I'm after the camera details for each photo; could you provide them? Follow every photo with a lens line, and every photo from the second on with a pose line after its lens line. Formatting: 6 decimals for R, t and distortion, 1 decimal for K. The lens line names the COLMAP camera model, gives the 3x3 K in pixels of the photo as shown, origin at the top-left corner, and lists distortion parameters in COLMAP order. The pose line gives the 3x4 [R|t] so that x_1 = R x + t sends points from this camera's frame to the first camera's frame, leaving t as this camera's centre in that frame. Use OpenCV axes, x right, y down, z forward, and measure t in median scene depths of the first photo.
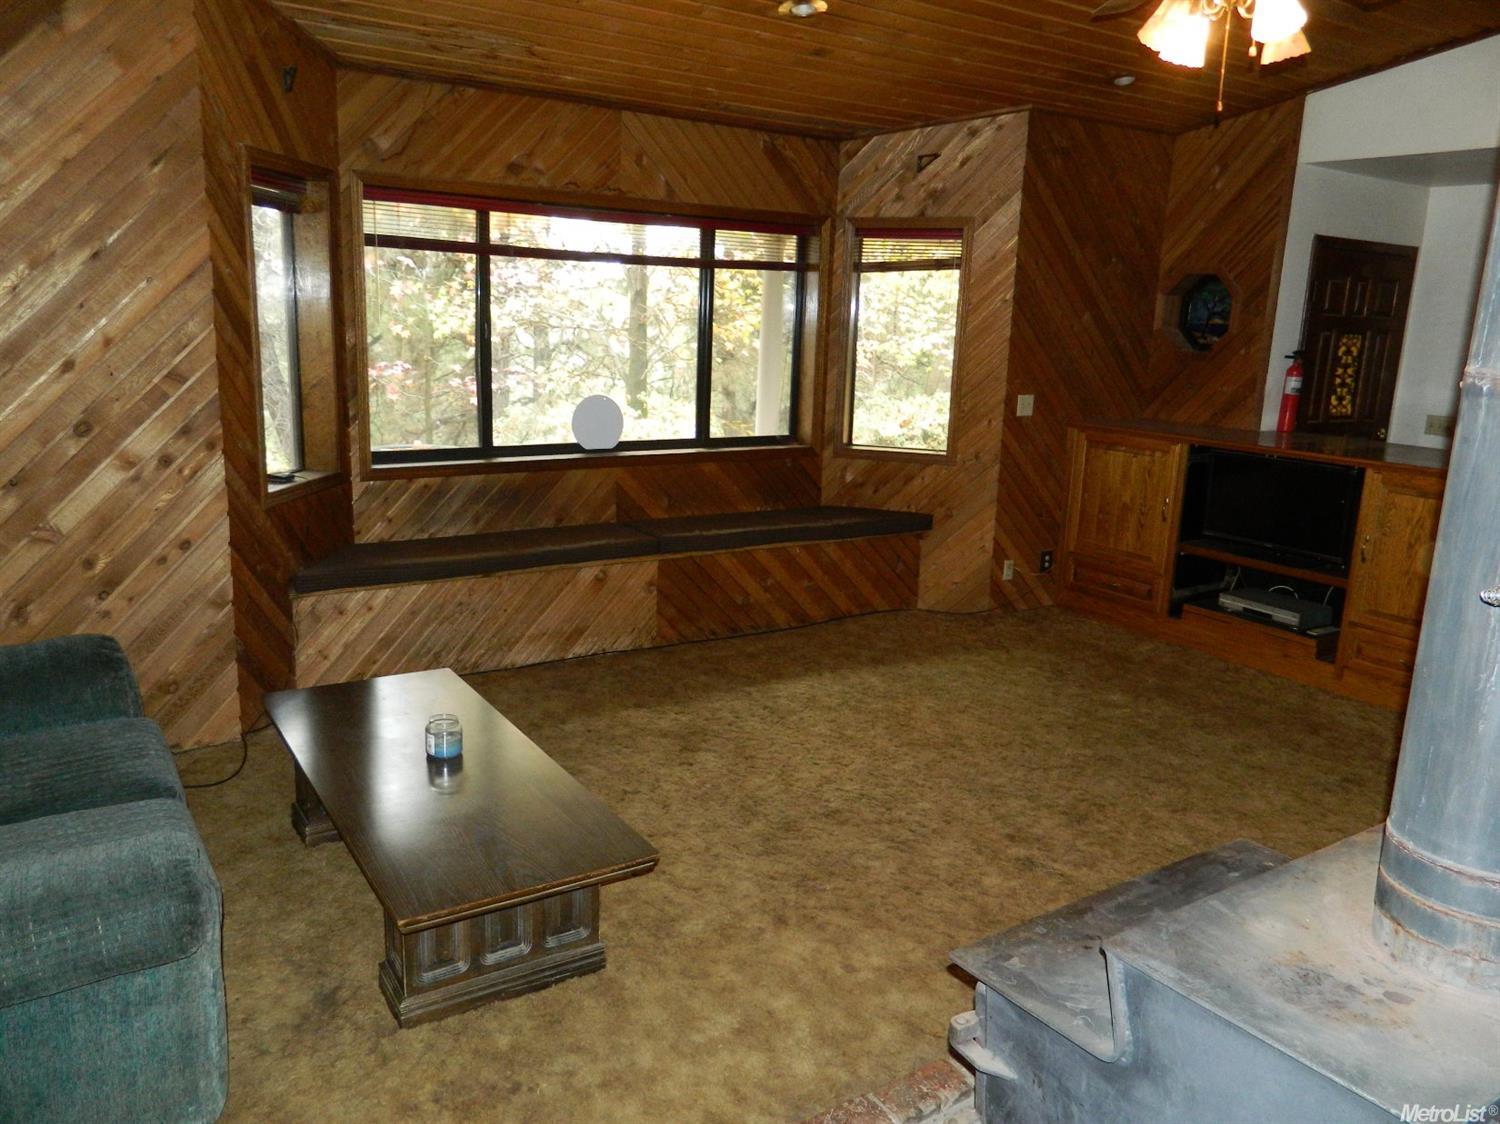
lens RADIAL K [[1118.0, 0, 747.6], [0, 1118.0, 561.4], [0, 0, 1]] dist [0.007744, -0.008245]
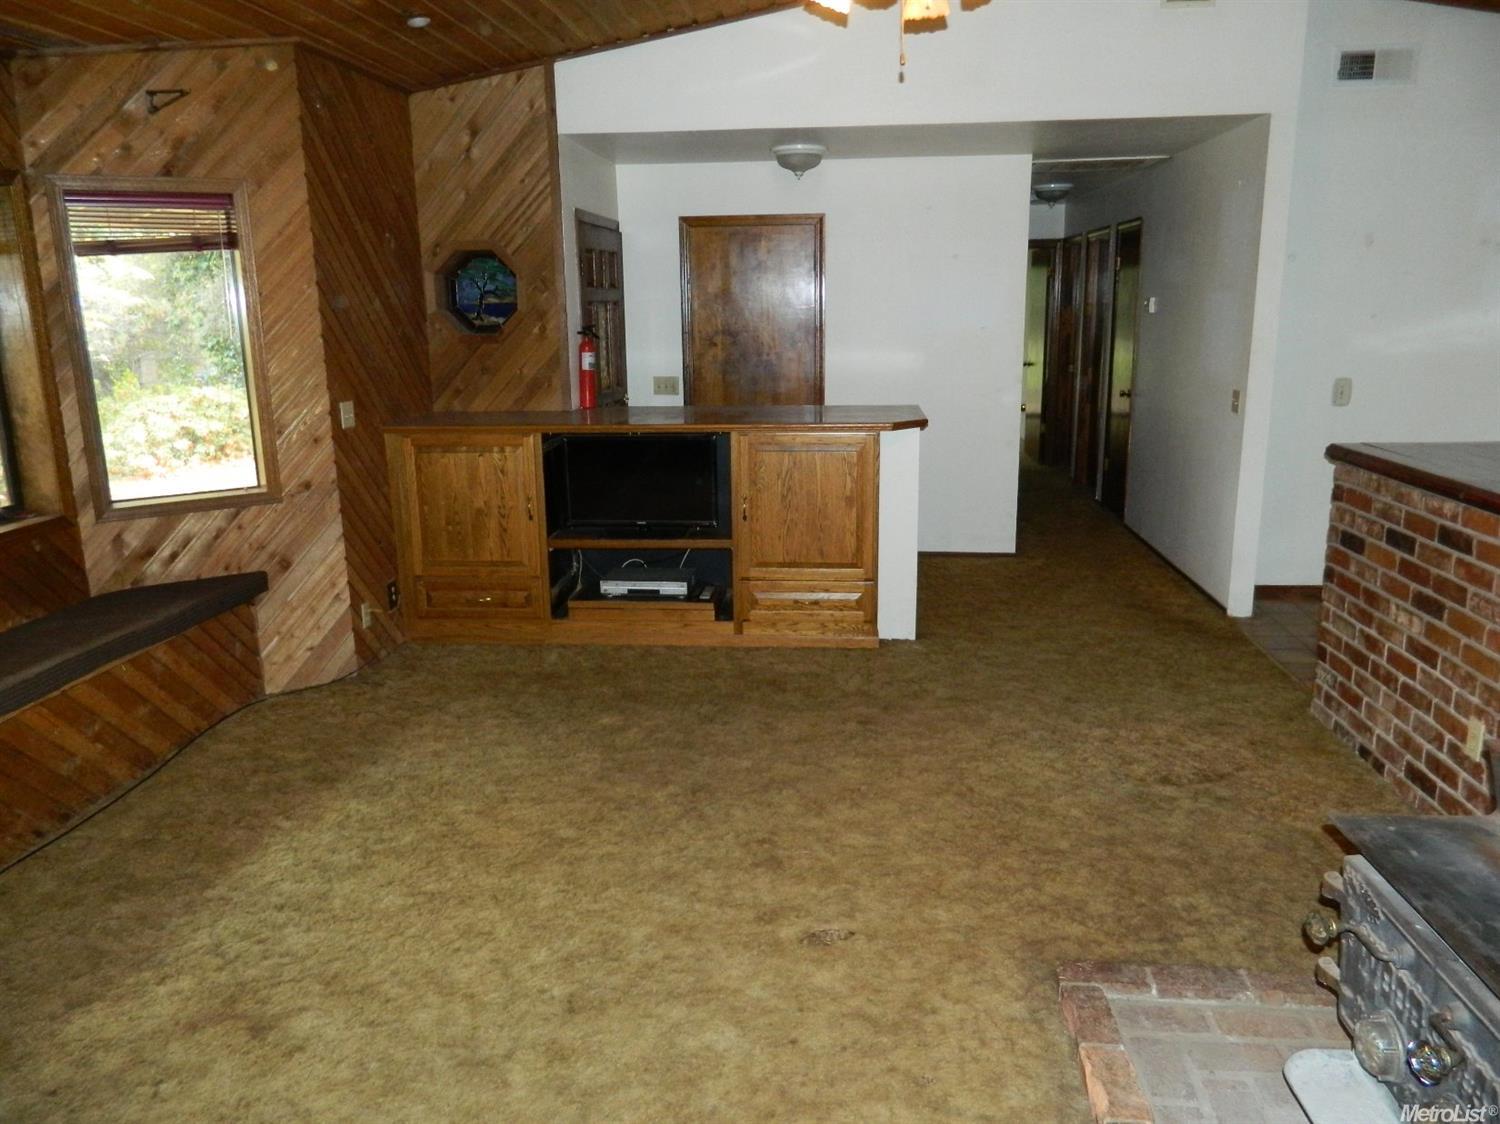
lens RADIAL K [[1118.0, 0, 744.7], [0, 1118.0, 561.9], [0, 0, 1]] dist [0.007744, -0.008245]
pose [[0.628639, -0.225242, 0.744365, -0.213001], [0.212050, 0.970517, 0.114593, -0.071717], [-0.748230, 0.085805, 0.657868, 0.271351]]
